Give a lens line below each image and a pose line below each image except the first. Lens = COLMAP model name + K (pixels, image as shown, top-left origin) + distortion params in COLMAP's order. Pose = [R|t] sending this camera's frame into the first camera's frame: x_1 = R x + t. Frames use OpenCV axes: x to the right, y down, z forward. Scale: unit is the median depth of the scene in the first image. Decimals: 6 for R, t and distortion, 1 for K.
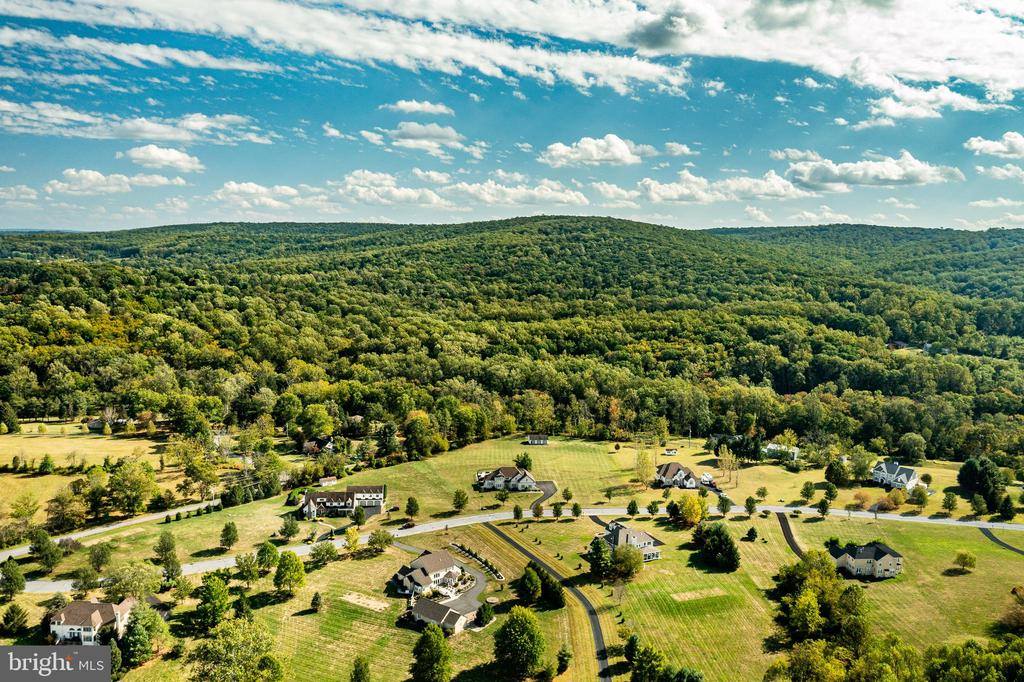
lens RADIAL K [[801.0, 0, 511.6], [0, 801.0, 341.2], [0, 0, 1]] dist [-0.002848, 0.030357]
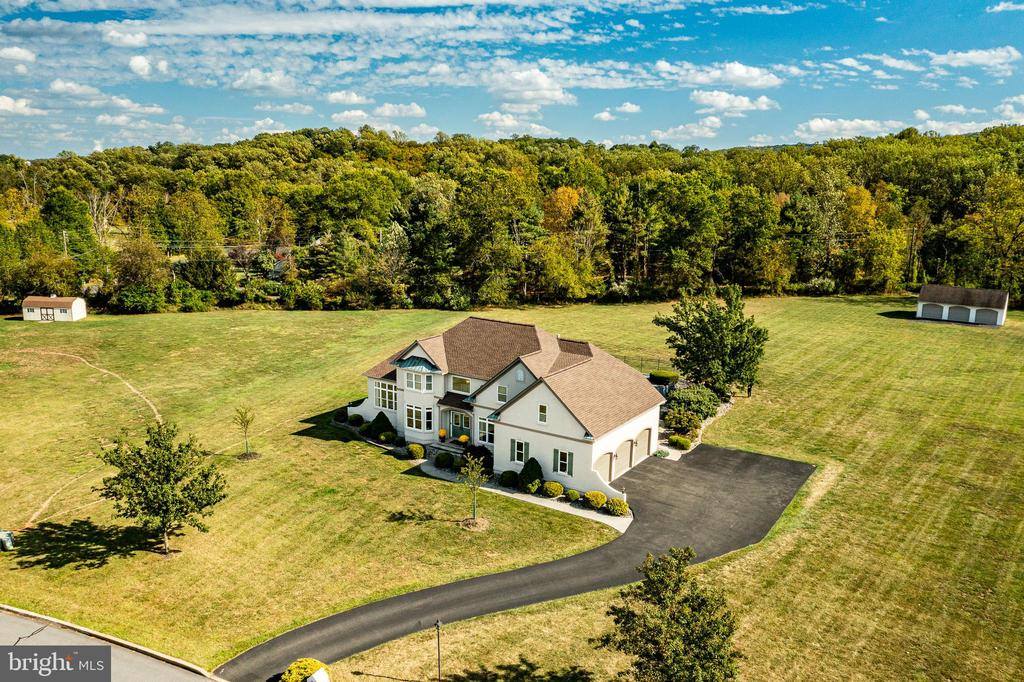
lens RADIAL K [[801.0, 0, 506.0], [0, 801.0, 342.8], [0, 0, 1]] dist [-0.002848, 0.030357]
pose [[0.776276, 0.120250, -0.618818, 0.081361], [-0.074352, 0.992251, 0.099546, 0.124406], [0.625993, -0.031264, 0.779201, 0.746290]]
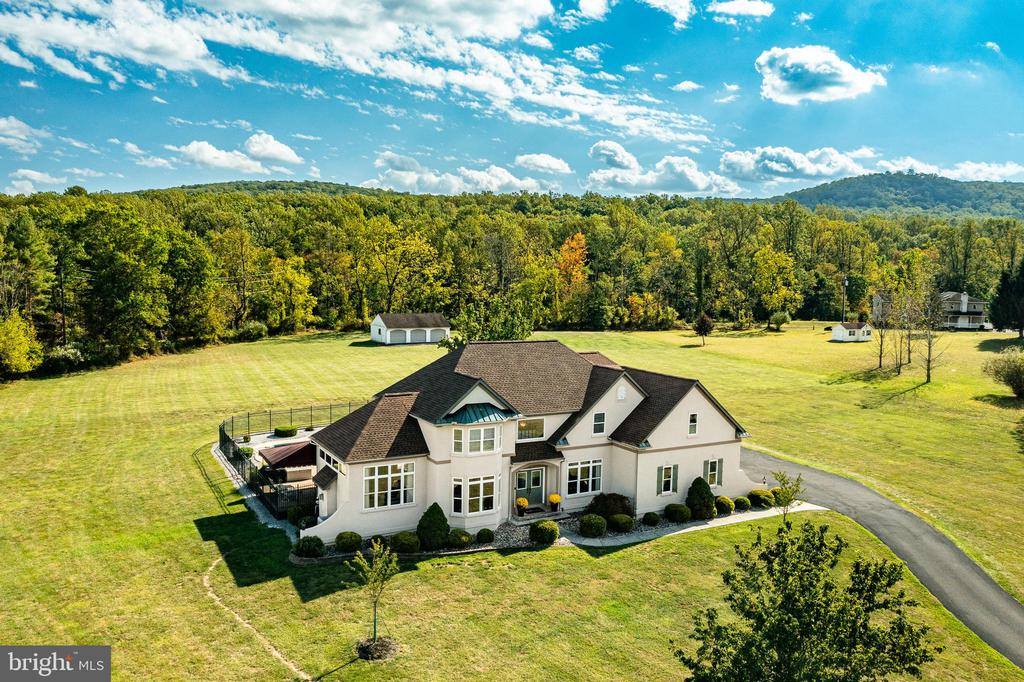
lens RADIAL K [[801.0, 0, 506.6], [0, 801.0, 340.3], [0, 0, 1]] dist [-0.002848, 0.030357]
pose [[0.926715, -0.047175, 0.372793, -0.042004], [0.052574, 0.998608, -0.004323, 0.134423], [-0.372070, 0.023605, 0.927905, 0.755349]]
